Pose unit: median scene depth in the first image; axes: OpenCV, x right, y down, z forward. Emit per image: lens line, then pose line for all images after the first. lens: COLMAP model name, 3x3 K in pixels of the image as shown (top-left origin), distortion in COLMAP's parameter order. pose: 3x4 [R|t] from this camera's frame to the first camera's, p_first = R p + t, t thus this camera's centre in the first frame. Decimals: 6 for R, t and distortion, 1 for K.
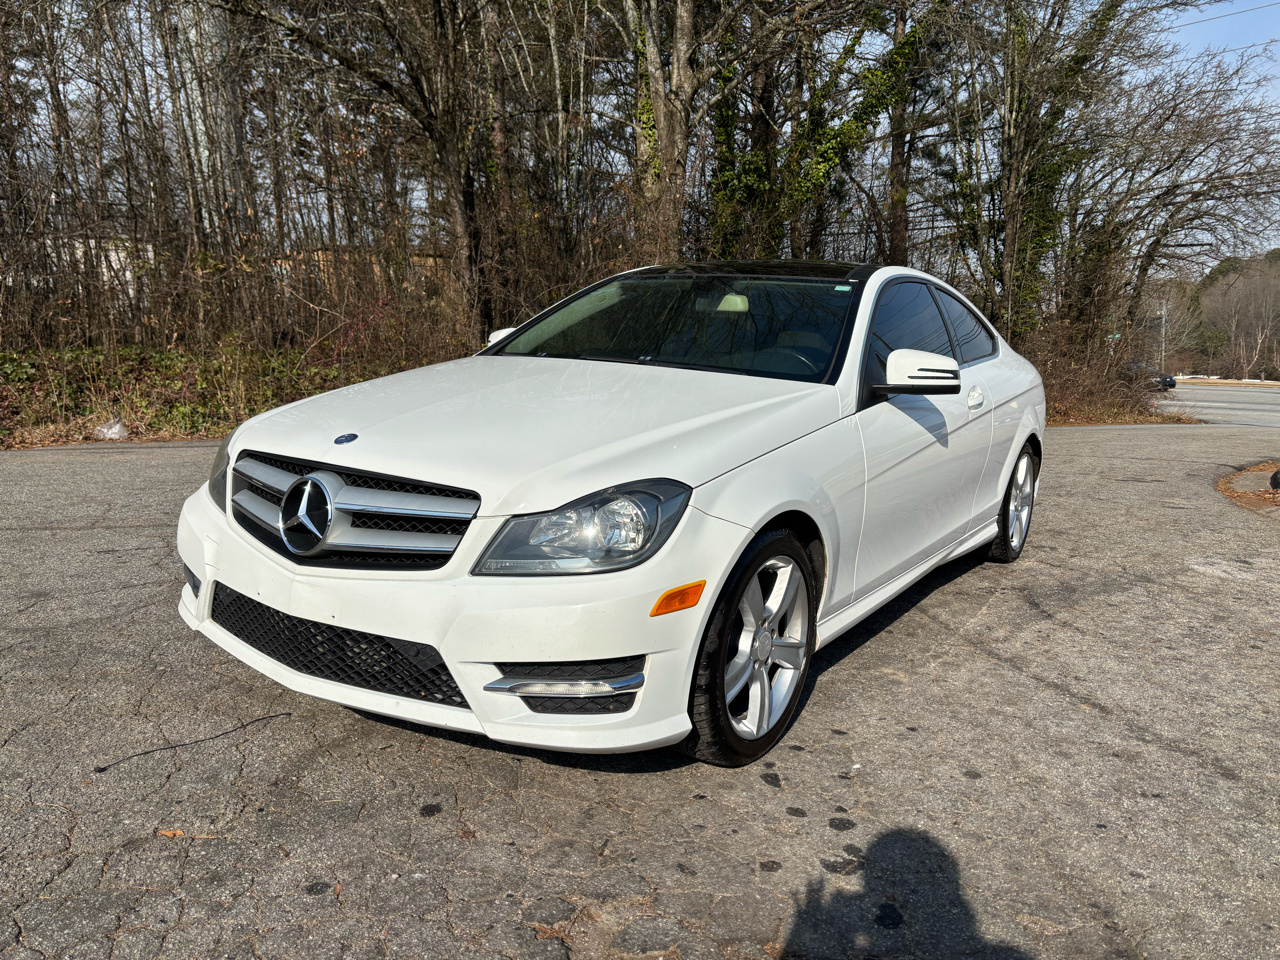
lens RADIAL K [[963.4, 0, 634.2], [0, 963.4, 491.7], [0, 0, 1]] dist [0.051431, -0.055477]
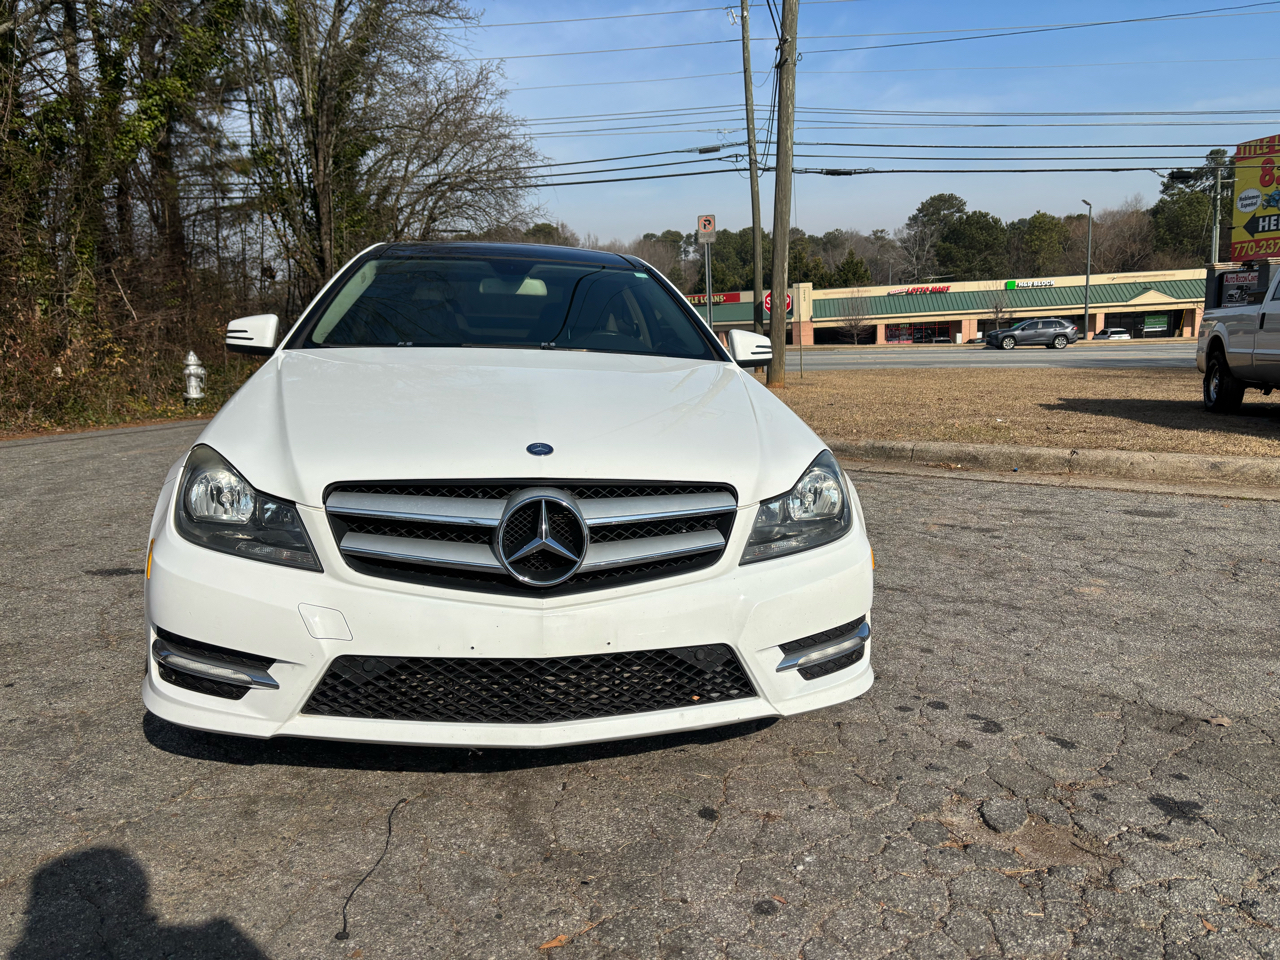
lens RADIAL K [[973.2, 0, 645.5], [0, 973.2, 474.3], [0, 0, 1]] dist [0.048544, -0.055093]
pose [[0.725282, -0.126233, 0.676780, -0.495050], [0.122446, 0.991025, 0.053626, -0.040052], [-0.677475, 0.043975, 0.734230, 0.172244]]
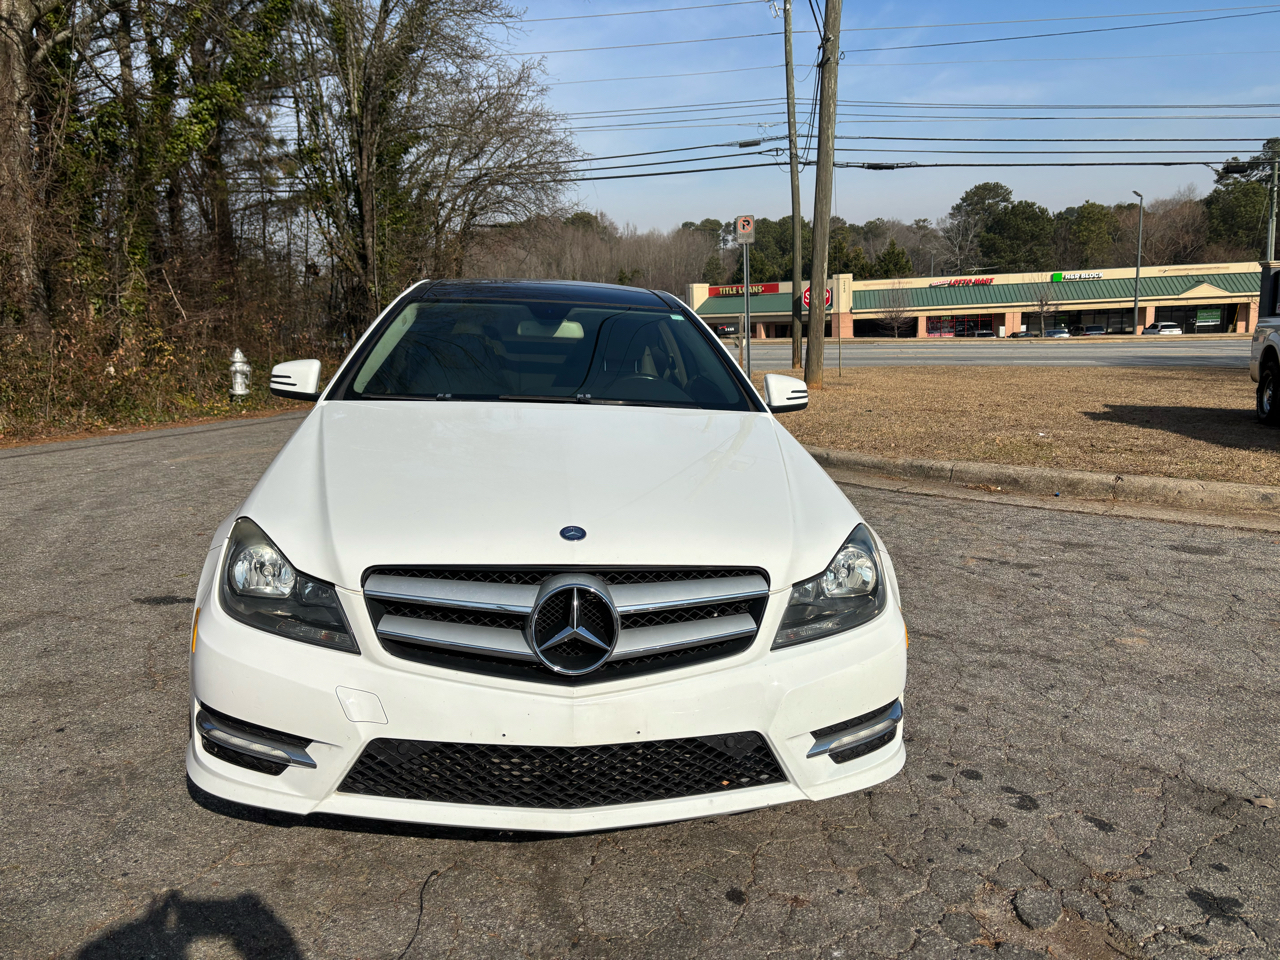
lens RADIAL K [[972.5, 0, 634.6], [0, 972.5, 466.9], [0, 0, 1]] dist [0.051477, -0.060027]
pose [[0.758171, -0.118624, 0.641174, -0.489203], [0.110901, 0.992445, 0.052476, -0.092852], [-0.642555, 0.031321, 0.765599, 0.167760]]
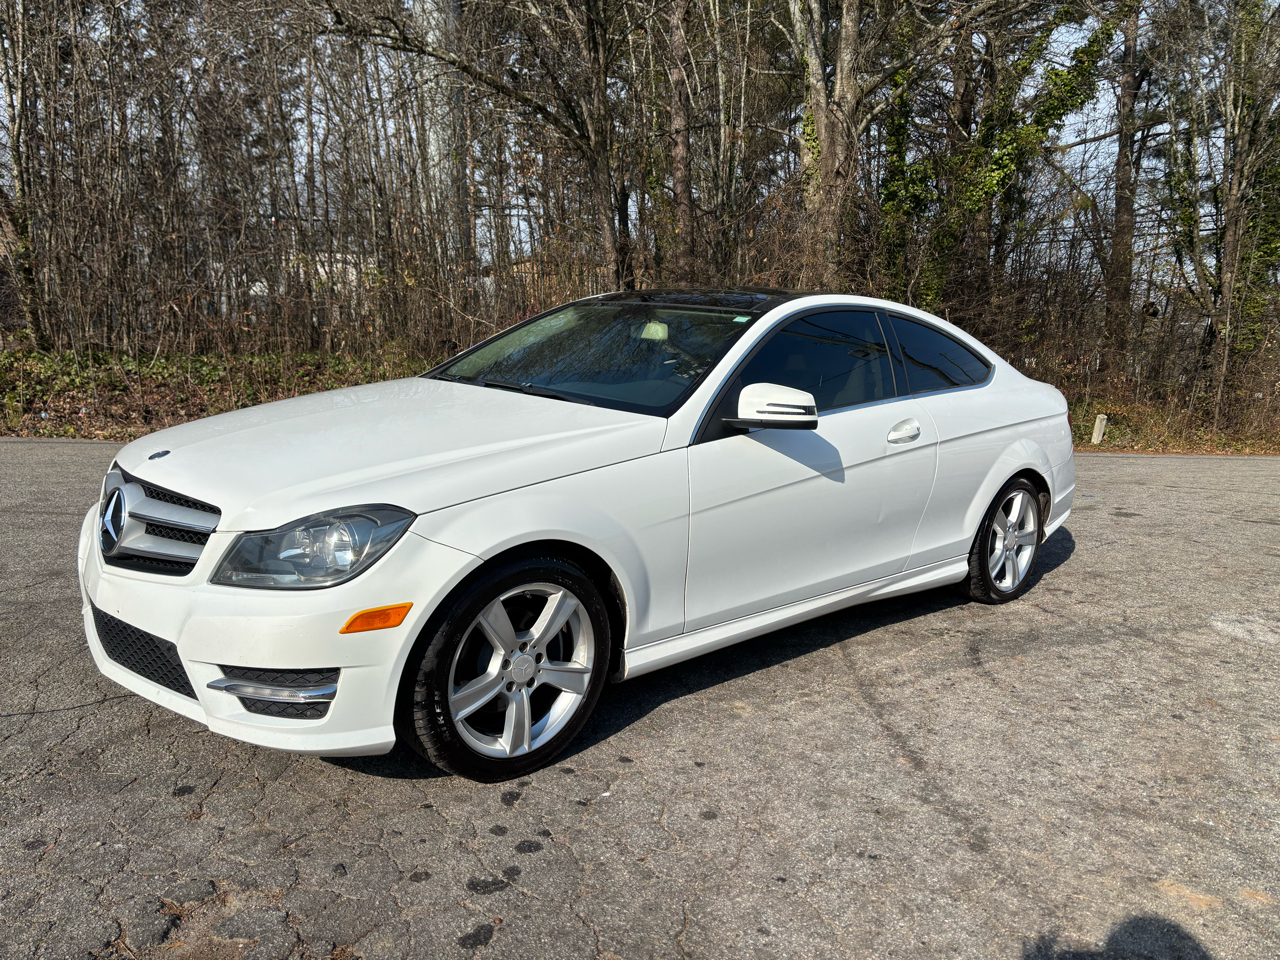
lens RADIAL K [[963.5, 0, 651.6], [0, 963.5, 487.6], [0, 0, 1]] dist [0.054362, -0.043152]
pose [[0.977196, 0.045214, -0.207470, 0.300601], [-0.047621, 0.998844, -0.006619, -0.021960], [0.206930, 0.016348, 0.978219, 0.003988]]
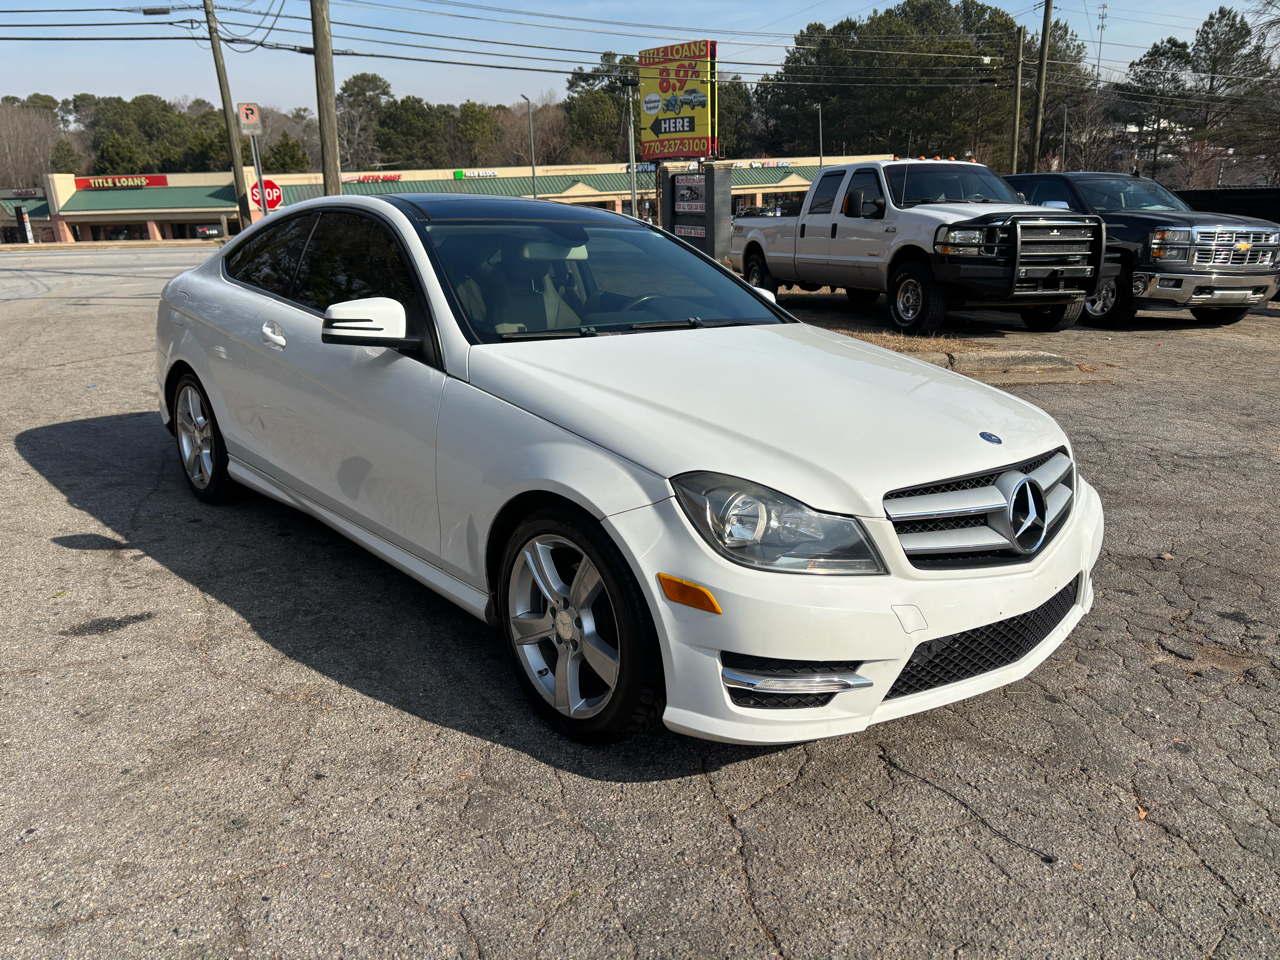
lens RADIAL K [[963.0, 0, 644.2], [0, 963.0, 490.4], [0, 0, 1]] dist [0.052965, -0.057838]
pose [[0.254150, -0.289710, 0.922754, -0.810099], [0.156598, 0.953819, 0.256332, -0.192596], [-0.954403, 0.079355, 0.287781, 0.631919]]
